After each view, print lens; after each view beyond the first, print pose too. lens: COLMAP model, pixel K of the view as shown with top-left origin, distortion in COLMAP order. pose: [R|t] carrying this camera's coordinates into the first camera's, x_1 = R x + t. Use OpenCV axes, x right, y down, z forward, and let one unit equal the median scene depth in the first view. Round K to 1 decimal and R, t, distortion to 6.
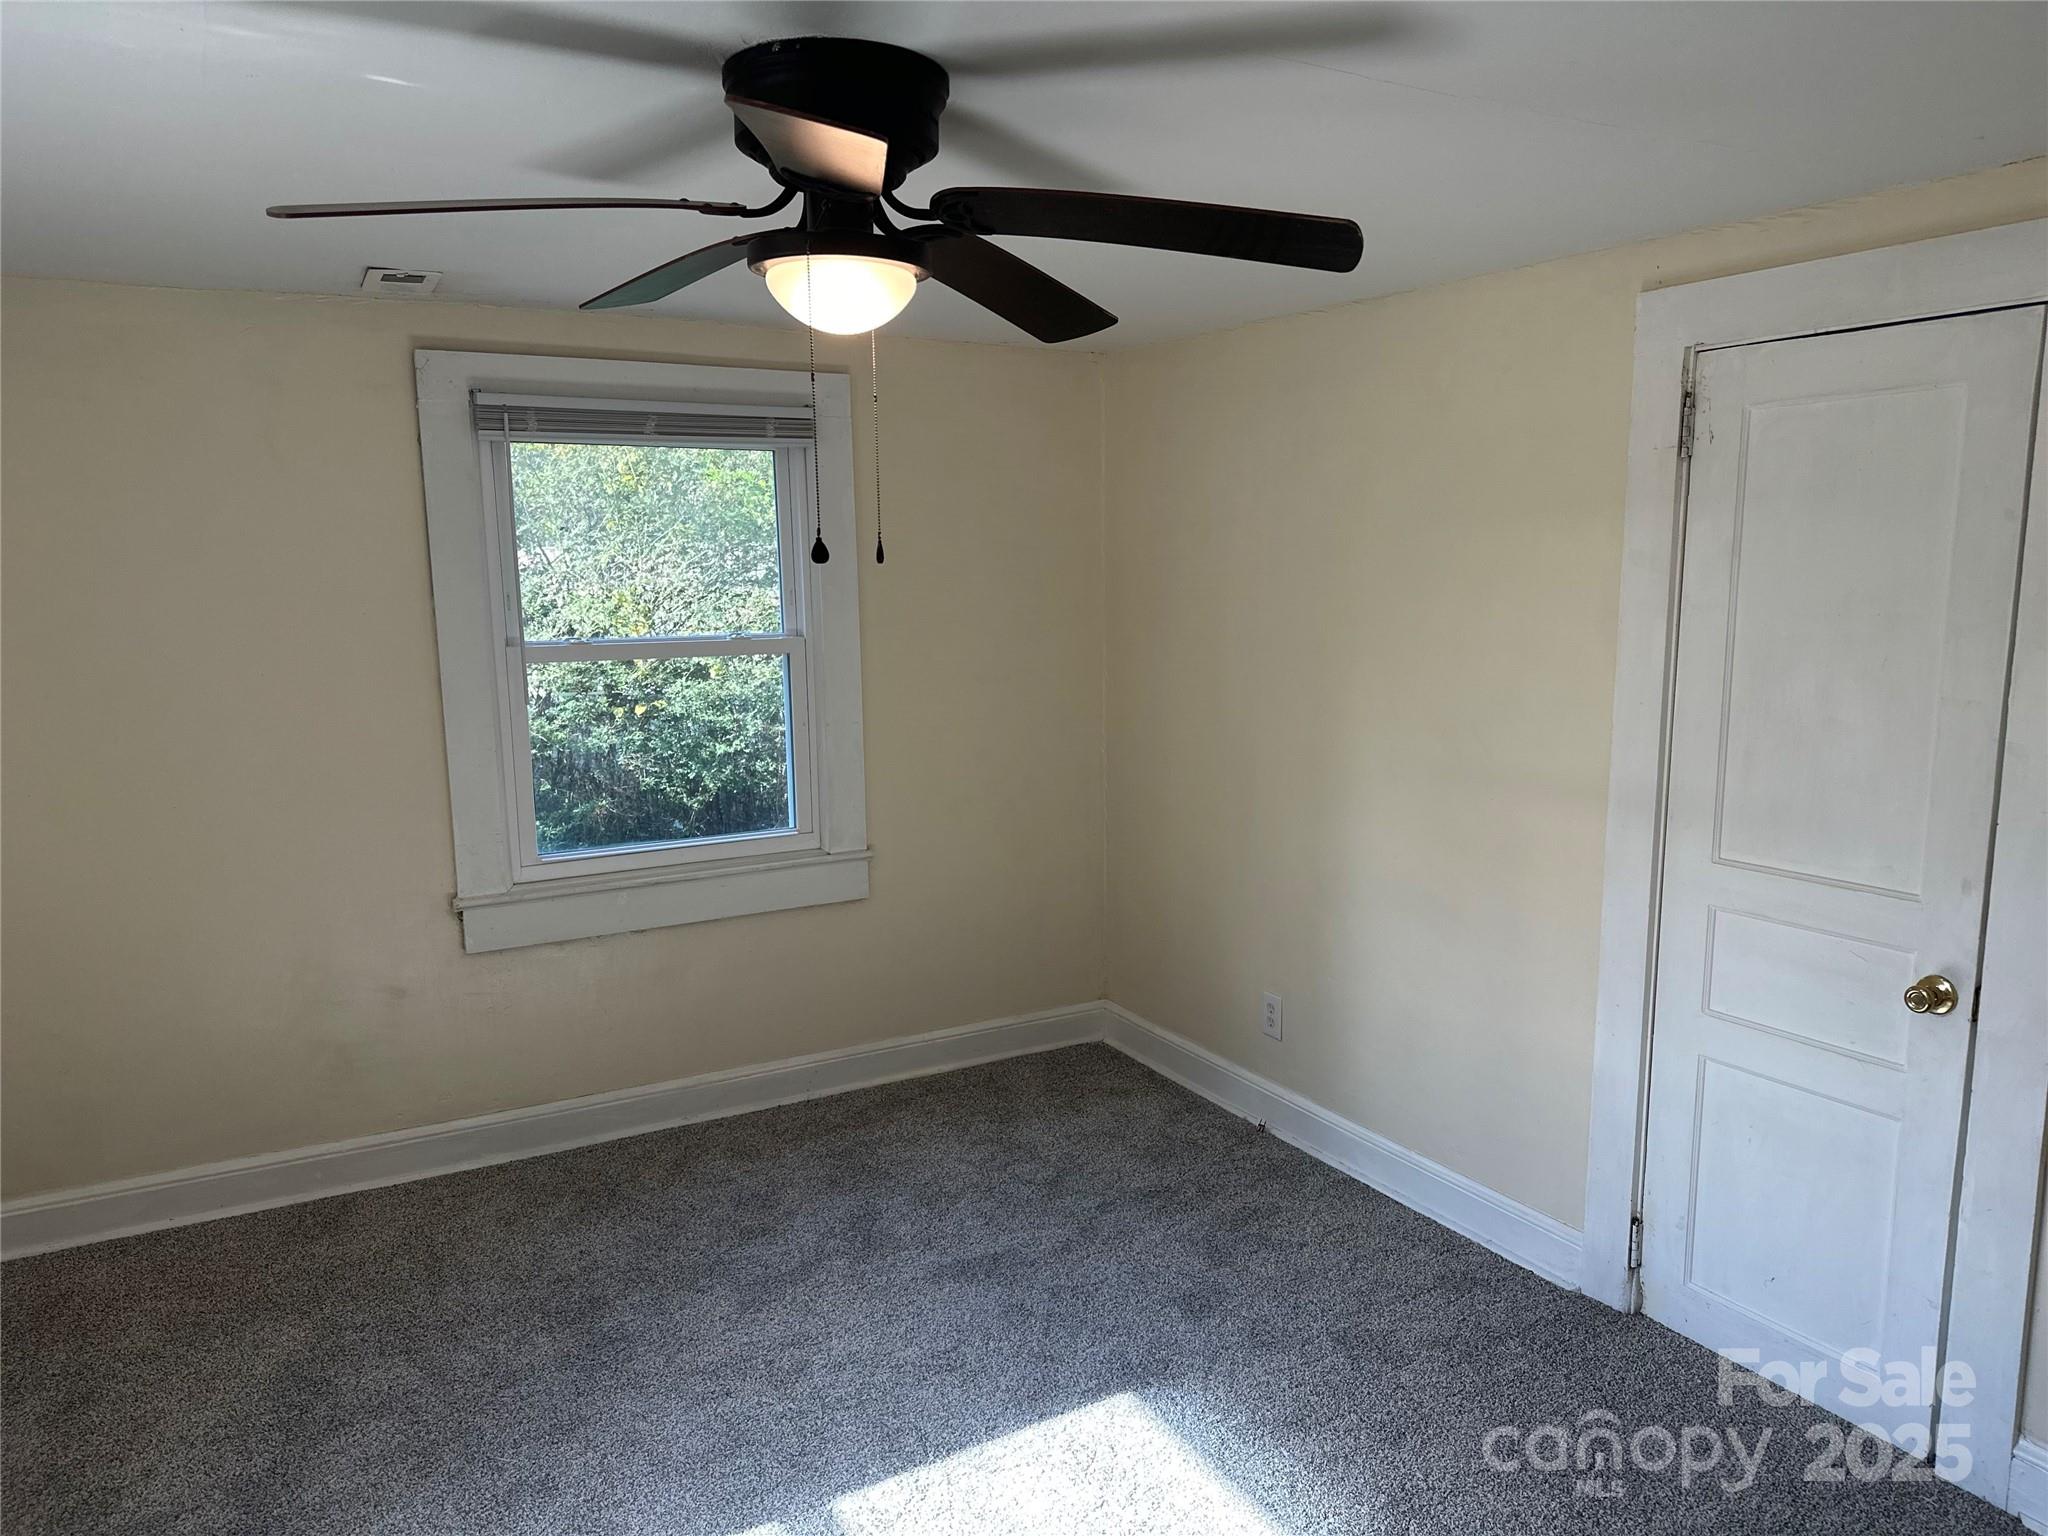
lens RADIAL K [[1440.6, 0, 1024.0], [0, 1440.6, 768.0], [0, 0, 1]] dist [-0.001638, -0.006894]
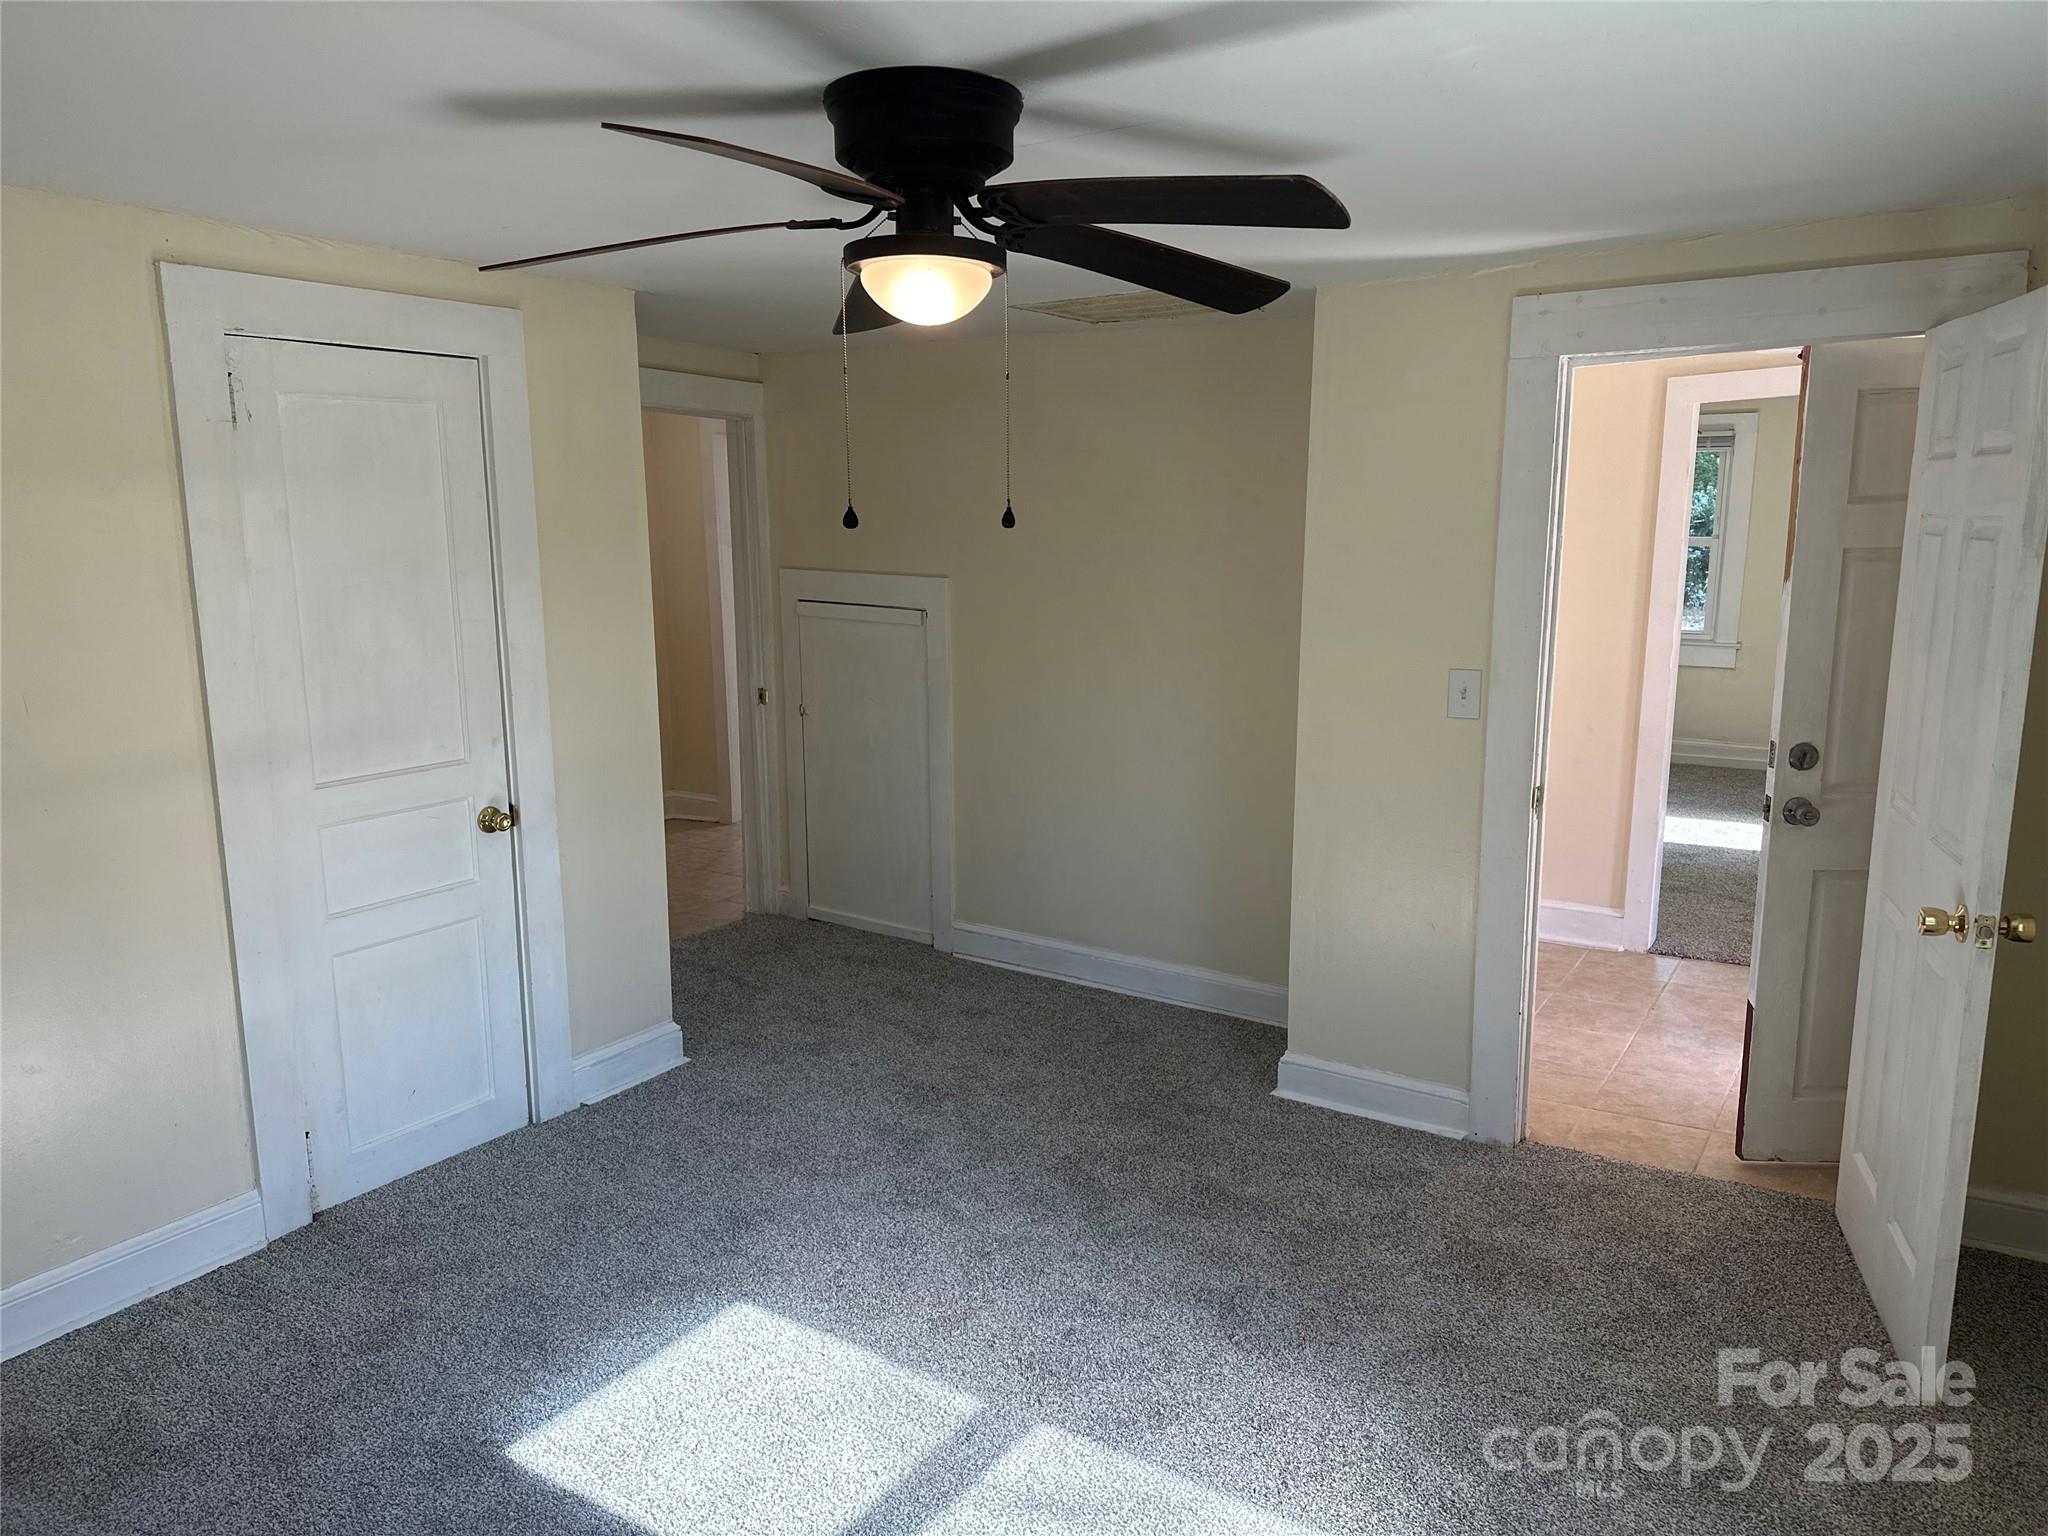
lens RADIAL K [[1440.6, 0, 1024.0], [0, 1440.6, 768.0], [0, 0, 1]] dist [-0.001638, -0.006894]
pose [[-0.435488, -0.157483, 0.886312, -0.839319], [0.138722, 0.961077, 0.238928, -0.157471], [-0.889442, 0.227002, -0.396691, 1.009379]]
